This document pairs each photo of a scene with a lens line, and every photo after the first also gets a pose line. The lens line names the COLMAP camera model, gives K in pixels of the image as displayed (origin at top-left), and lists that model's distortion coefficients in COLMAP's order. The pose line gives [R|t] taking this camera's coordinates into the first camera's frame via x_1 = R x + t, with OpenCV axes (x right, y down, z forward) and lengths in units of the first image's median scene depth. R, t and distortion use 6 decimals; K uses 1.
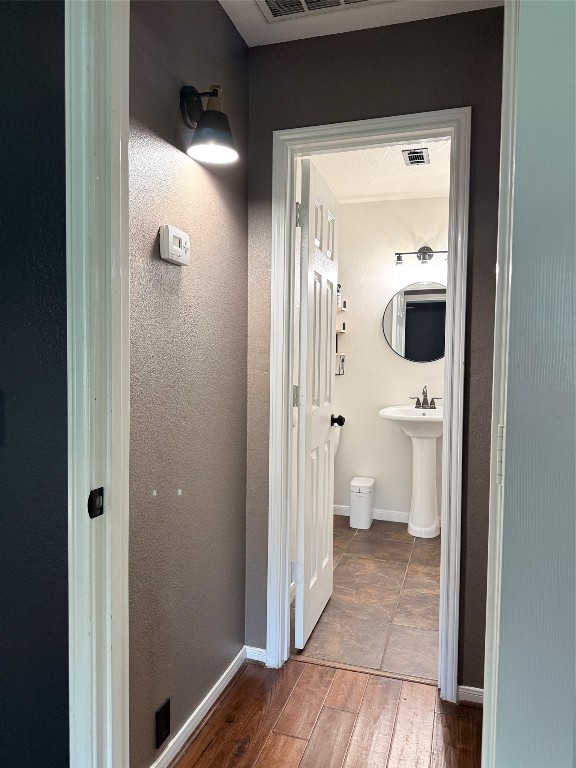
lens RADIAL K [[544.7, 0, 288.0], [0, 544.7, 384.0], [0, 0, 1]] dist [0.033752, -0.004439]
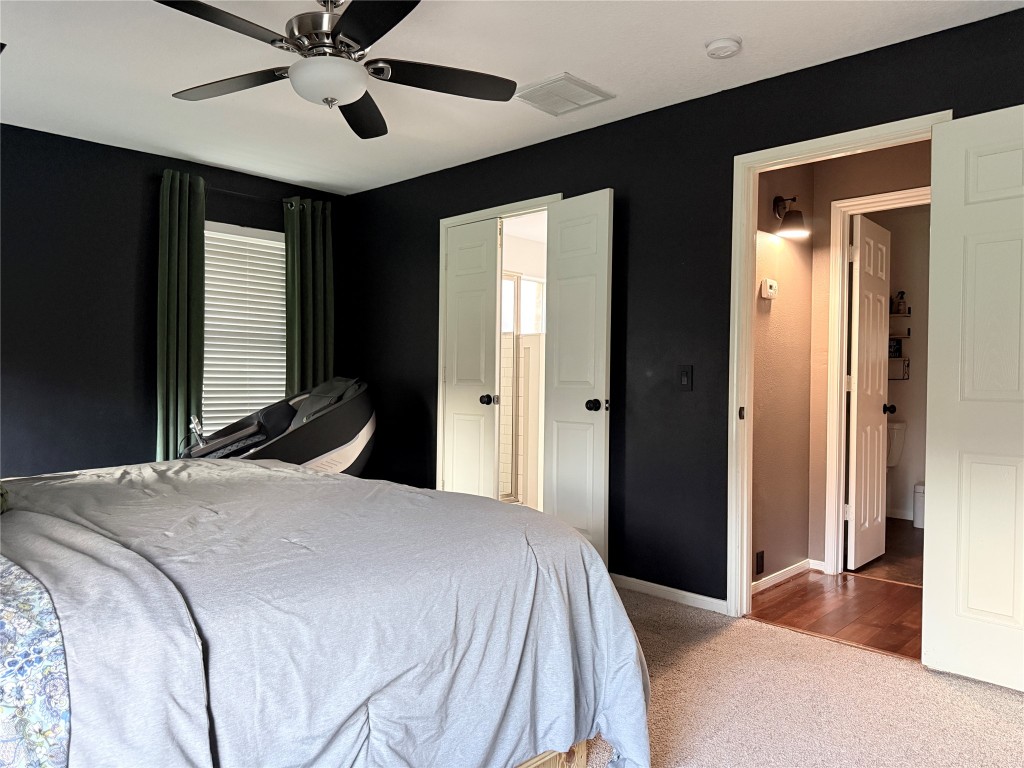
lens RADIAL K [[726.2, 0, 516.9], [0, 726.2, 382.5], [0, 0, 1]] dist [0.033752, -0.004439]
pose [[0.906774, 0.002120, -0.421612, 0.018727], [-0.022470, 0.998809, -0.043304, 0.067004], [0.421018, 0.048740, 0.905742, -0.569665]]
